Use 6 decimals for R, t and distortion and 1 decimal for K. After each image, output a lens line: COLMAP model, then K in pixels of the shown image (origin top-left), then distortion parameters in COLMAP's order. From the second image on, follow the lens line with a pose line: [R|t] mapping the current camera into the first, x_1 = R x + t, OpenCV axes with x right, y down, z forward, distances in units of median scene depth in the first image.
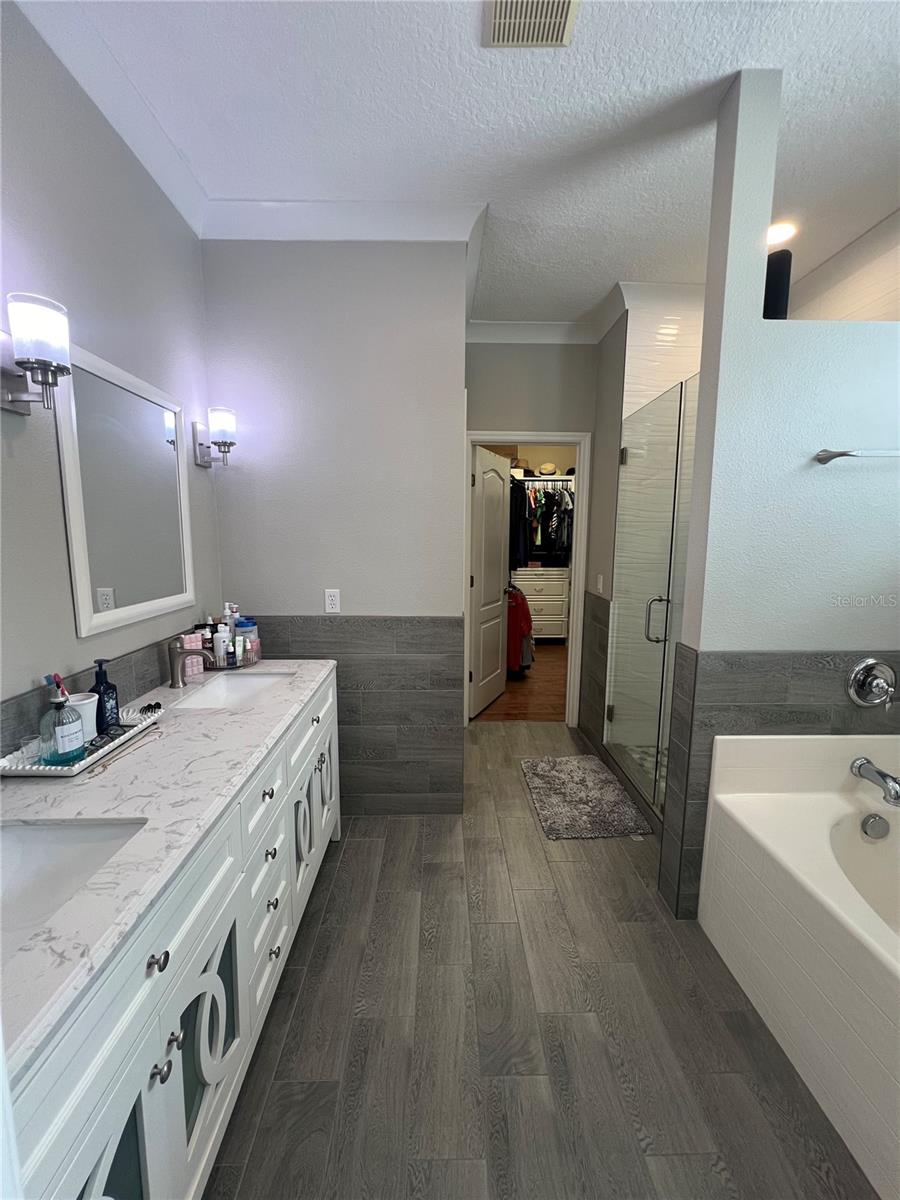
lens RADIAL K [[480.8, 0, 452.5], [0, 480.8, 597.6], [0, 0, 1]] dist [-0.007532, 0.000054]
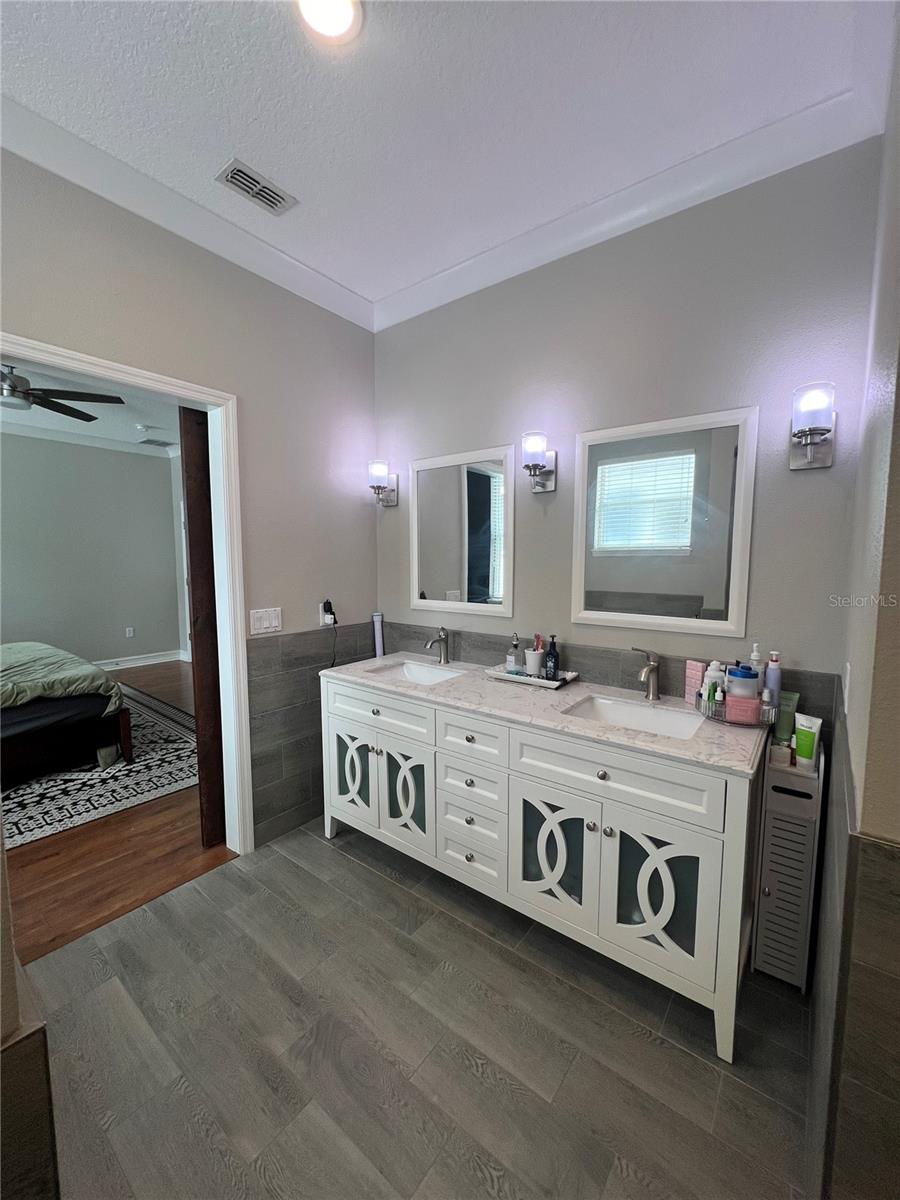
lens RADIAL K [[479.7, 0, 454.5], [0, 479.7, 597.8], [0, 0, 1]] dist [0.002484, 0.000108]
pose [[-0.629637, 0.059919, -0.774575, 0.638261], [-0.106519, 0.980947, 0.162471, -0.197909], [0.769552, 0.184805, -0.611258, 1.560955]]
